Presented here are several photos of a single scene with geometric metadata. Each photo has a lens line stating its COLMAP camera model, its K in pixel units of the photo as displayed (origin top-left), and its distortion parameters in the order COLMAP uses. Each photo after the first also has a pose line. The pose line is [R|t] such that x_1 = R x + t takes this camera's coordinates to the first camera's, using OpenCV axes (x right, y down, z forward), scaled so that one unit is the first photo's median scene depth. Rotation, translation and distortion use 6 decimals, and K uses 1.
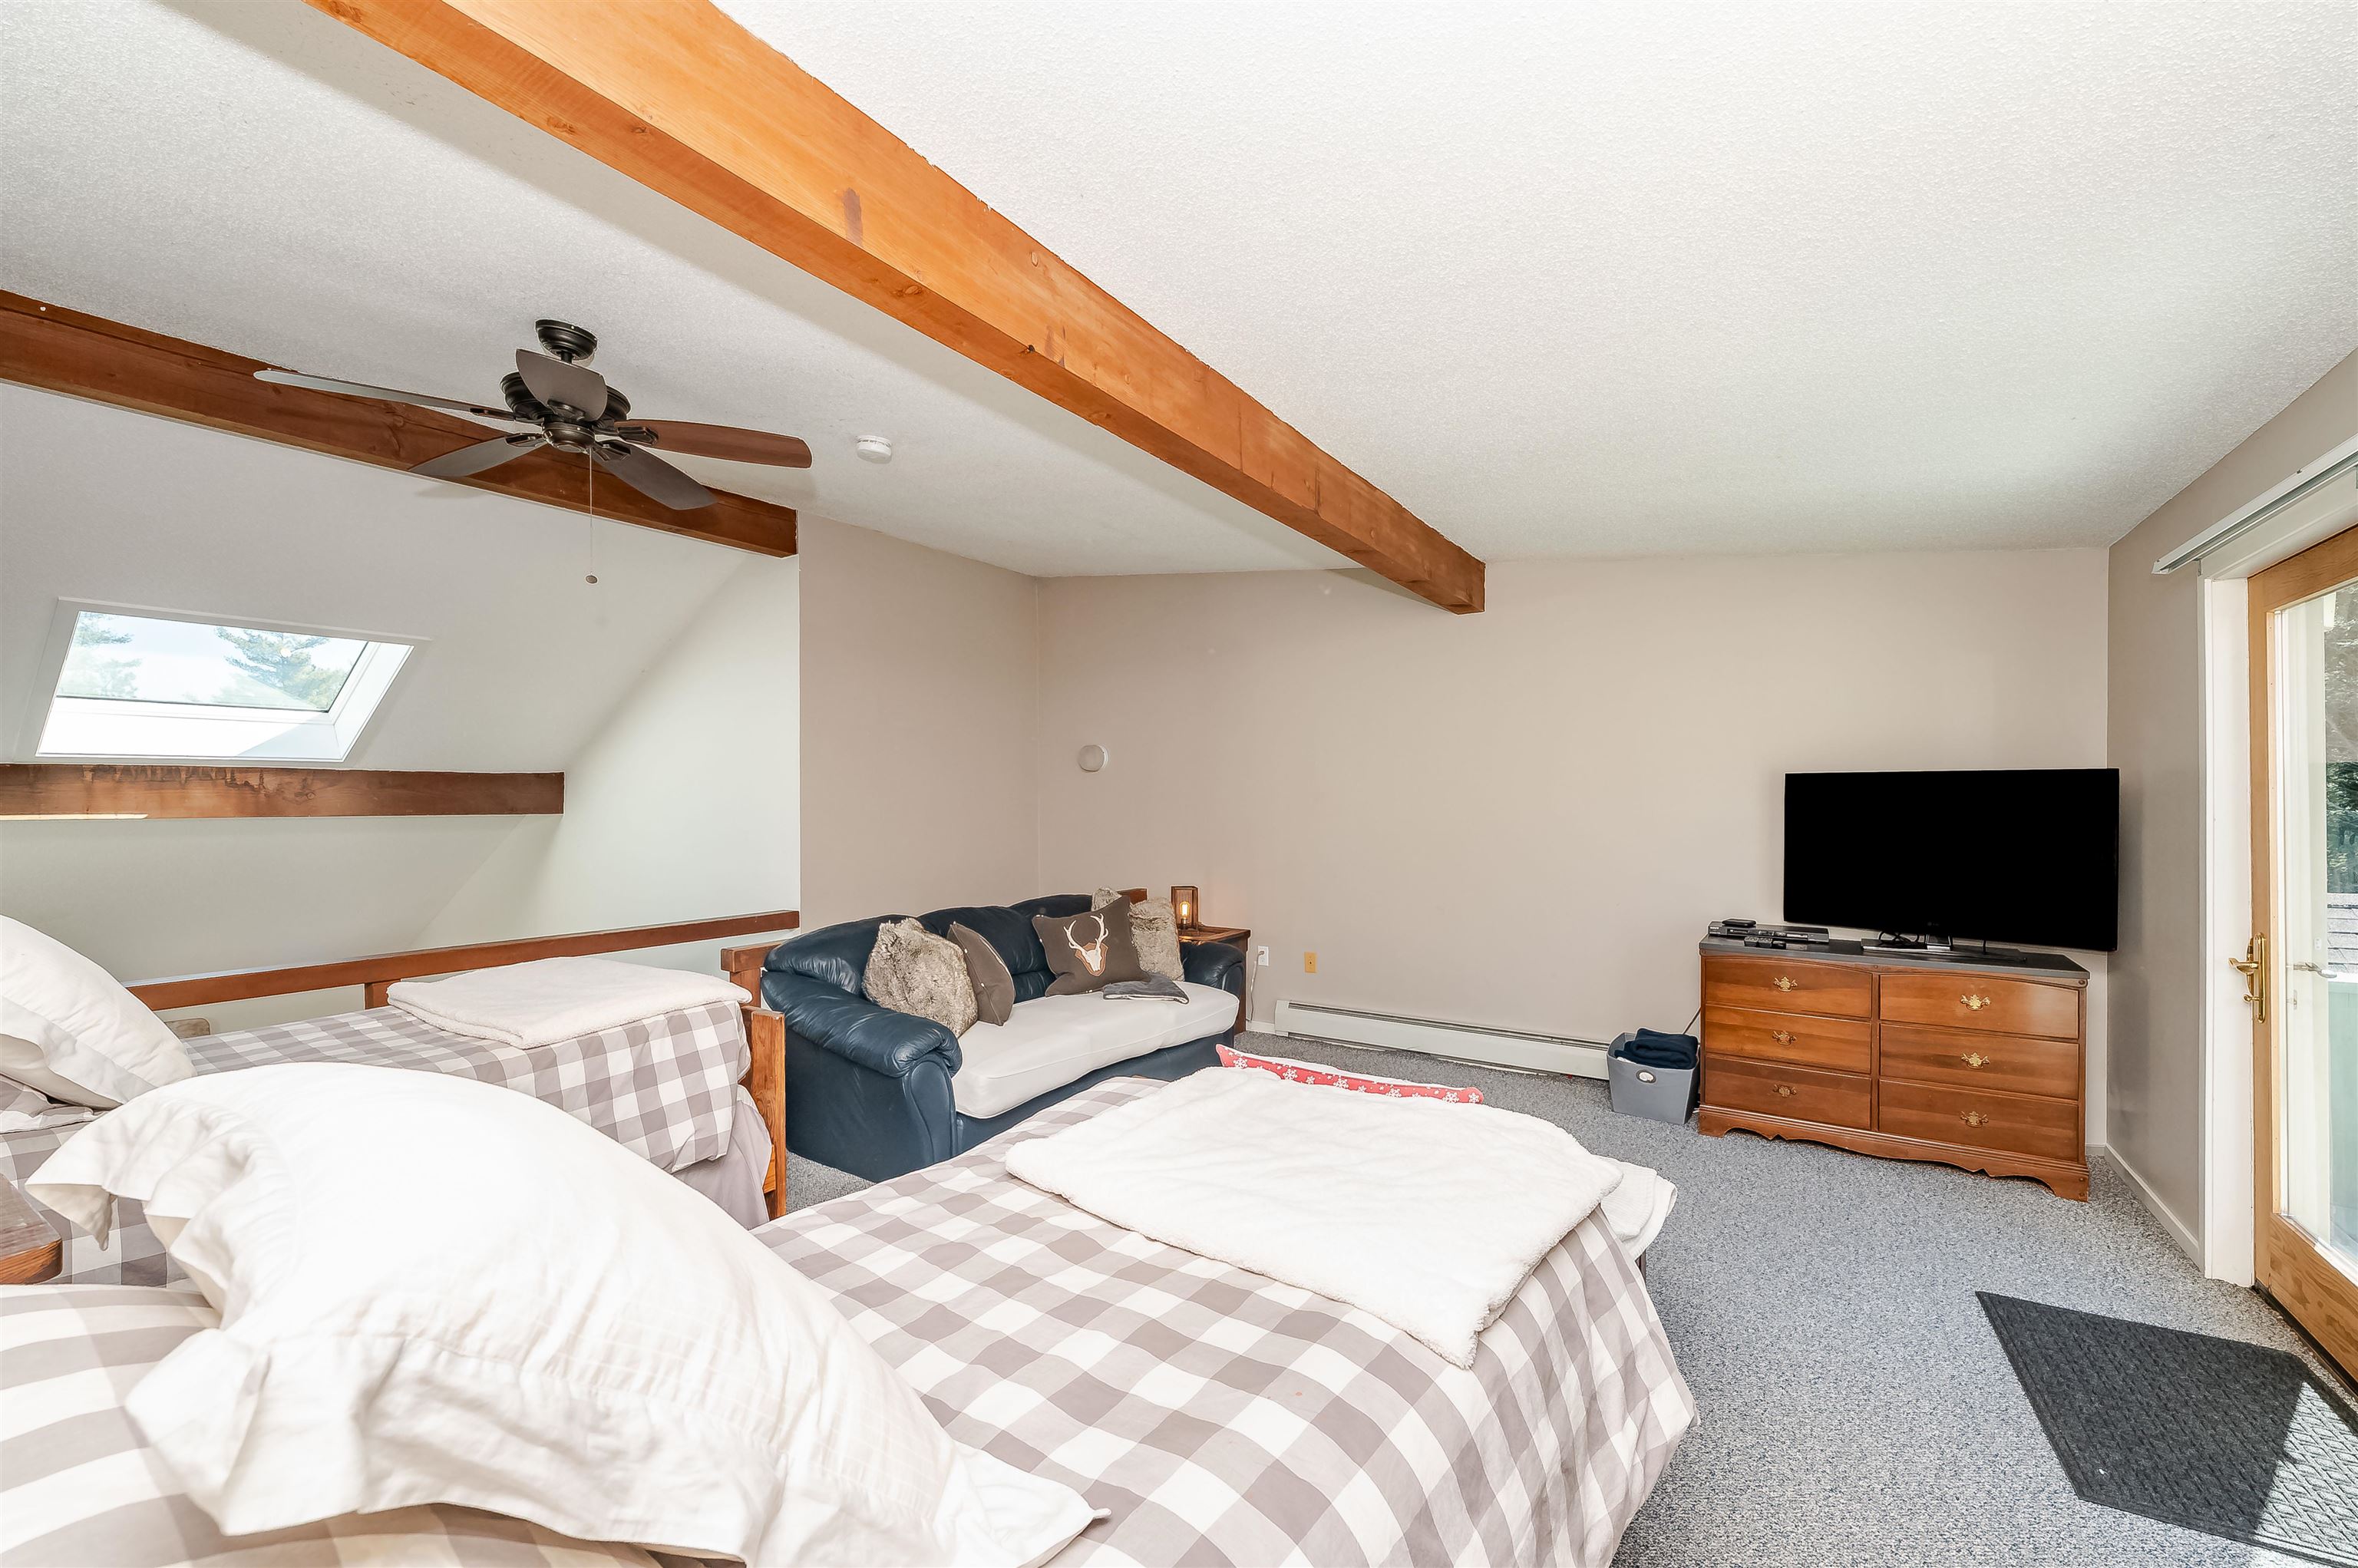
lens RADIAL K [[959.2, 0, 1177.7], [0, 959.2, 790.9], [0, 0, 1]] dist [-0.000656, 0.000000]
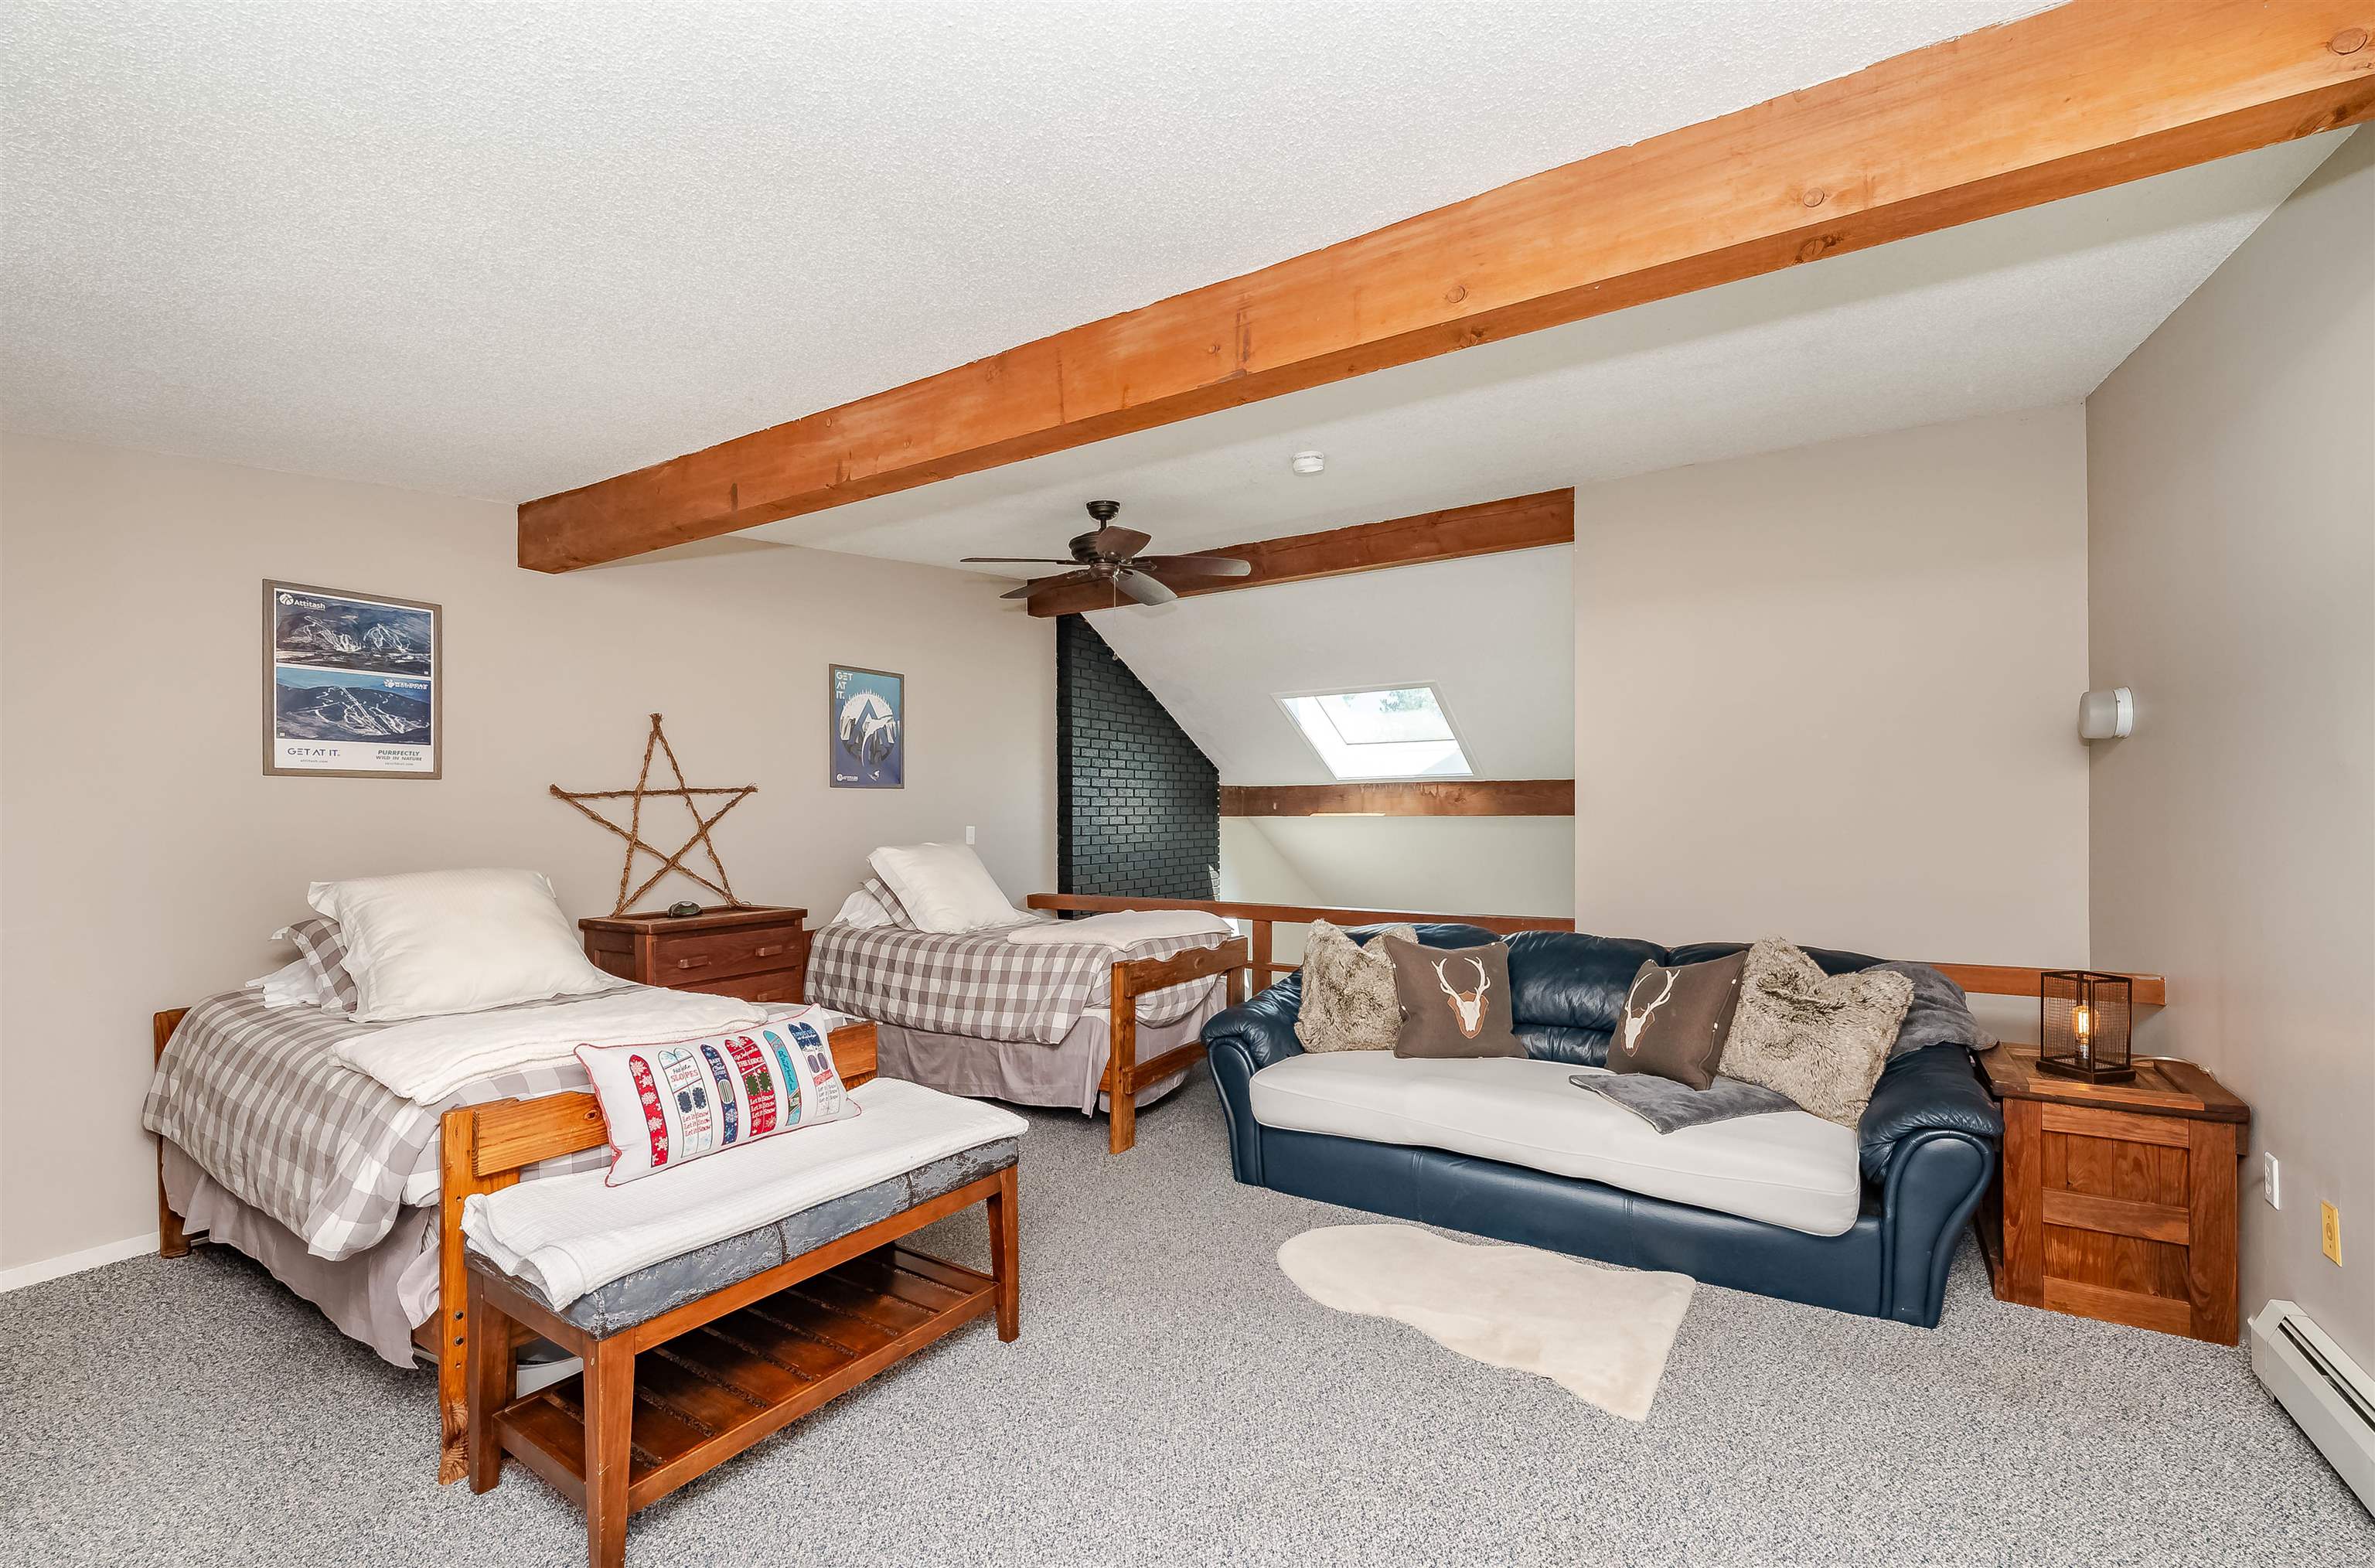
lens RADIAL K [[947.1, 0, 1187.5], [0, 947.1, 784.0], [0, 0, 1]] dist [-0.000321, -0.000011]
pose [[0.038961, -0.023659, -0.998961, 0.646242], [0.014214, 0.999632, -0.023120, 0.009819], [0.999140, -0.013298, 0.039283, 0.754228]]
